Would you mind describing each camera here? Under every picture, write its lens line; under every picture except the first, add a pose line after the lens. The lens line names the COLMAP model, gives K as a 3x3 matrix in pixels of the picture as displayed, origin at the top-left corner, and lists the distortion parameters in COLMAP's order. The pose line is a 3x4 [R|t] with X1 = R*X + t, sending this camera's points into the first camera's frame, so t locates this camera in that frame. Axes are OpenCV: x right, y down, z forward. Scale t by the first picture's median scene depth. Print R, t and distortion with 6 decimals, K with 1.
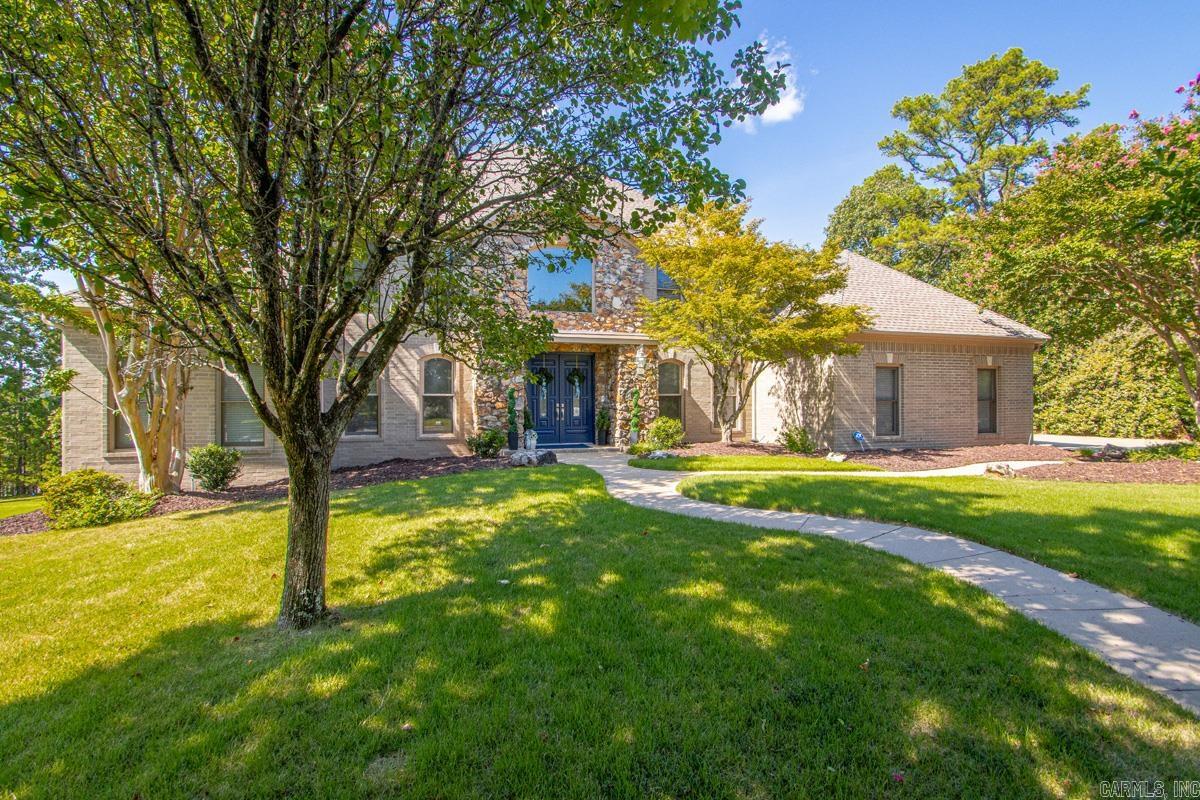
lens RADIAL K [[569.7, 0, 586.9], [0, 569.7, 392.2], [0, 0, 1]] dist [0.001063, 0.000100]
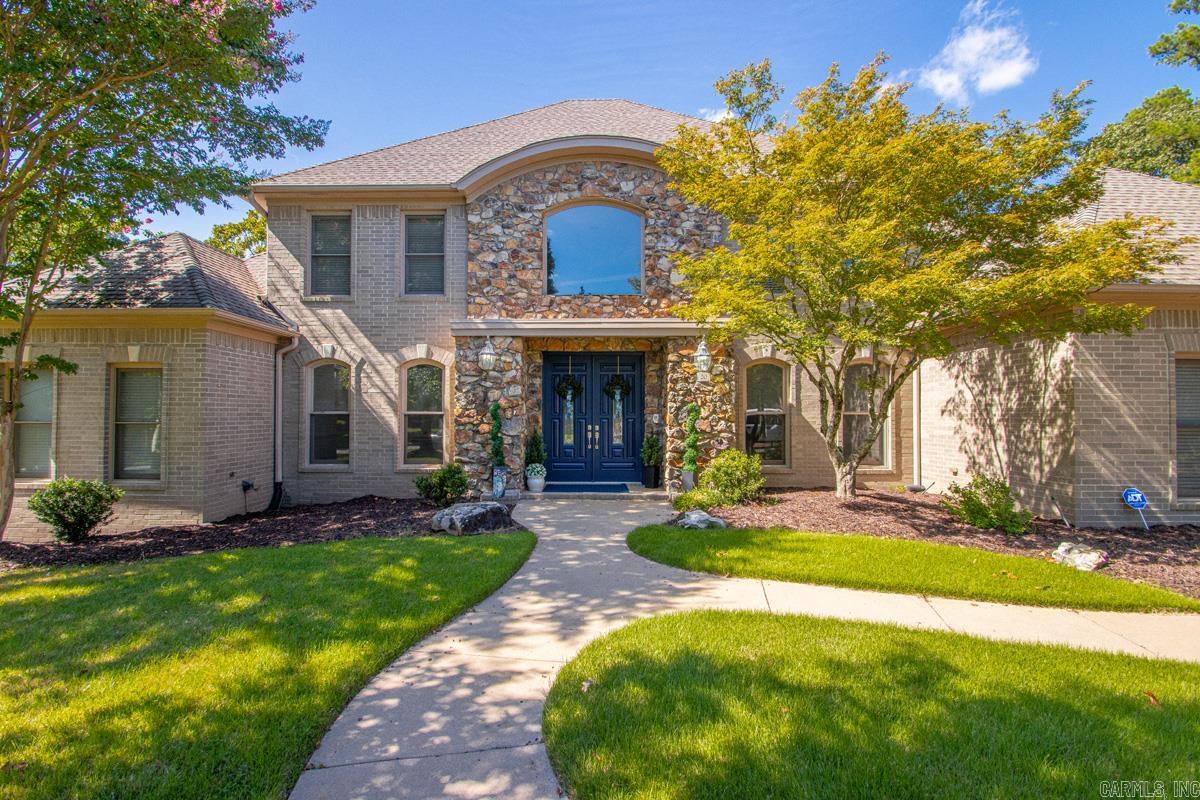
lens RADIAL K [[545.1, 0, 582.1], [0, 545.1, 399.5], [0, 0, 1]] dist [0.021159, -0.023361]
pose [[0.943868, -0.004477, -0.330293, 0.169471], [0.001103, 0.999945, -0.010402, -0.005124], [0.330322, 0.009454, 0.943821, 0.372967]]
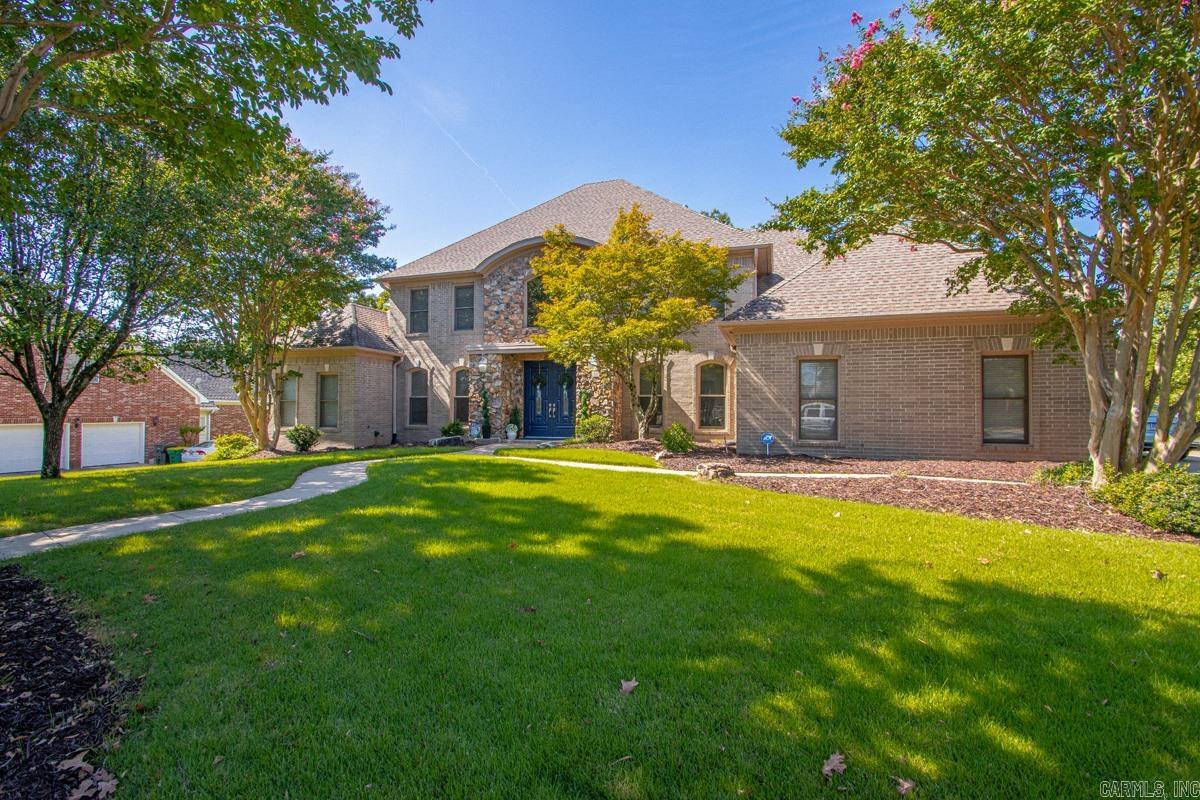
lens RADIAL K [[556.3, 0, 591.8], [0, 556.3, 395.9], [0, 0, 1]] dist [0.017383, -0.017571]
pose [[0.797426, -0.009291, -0.603345, 0.752108], [0.002758, 0.999927, -0.011753, 0.018541], [0.603410, 0.007708, 0.797394, 0.125941]]
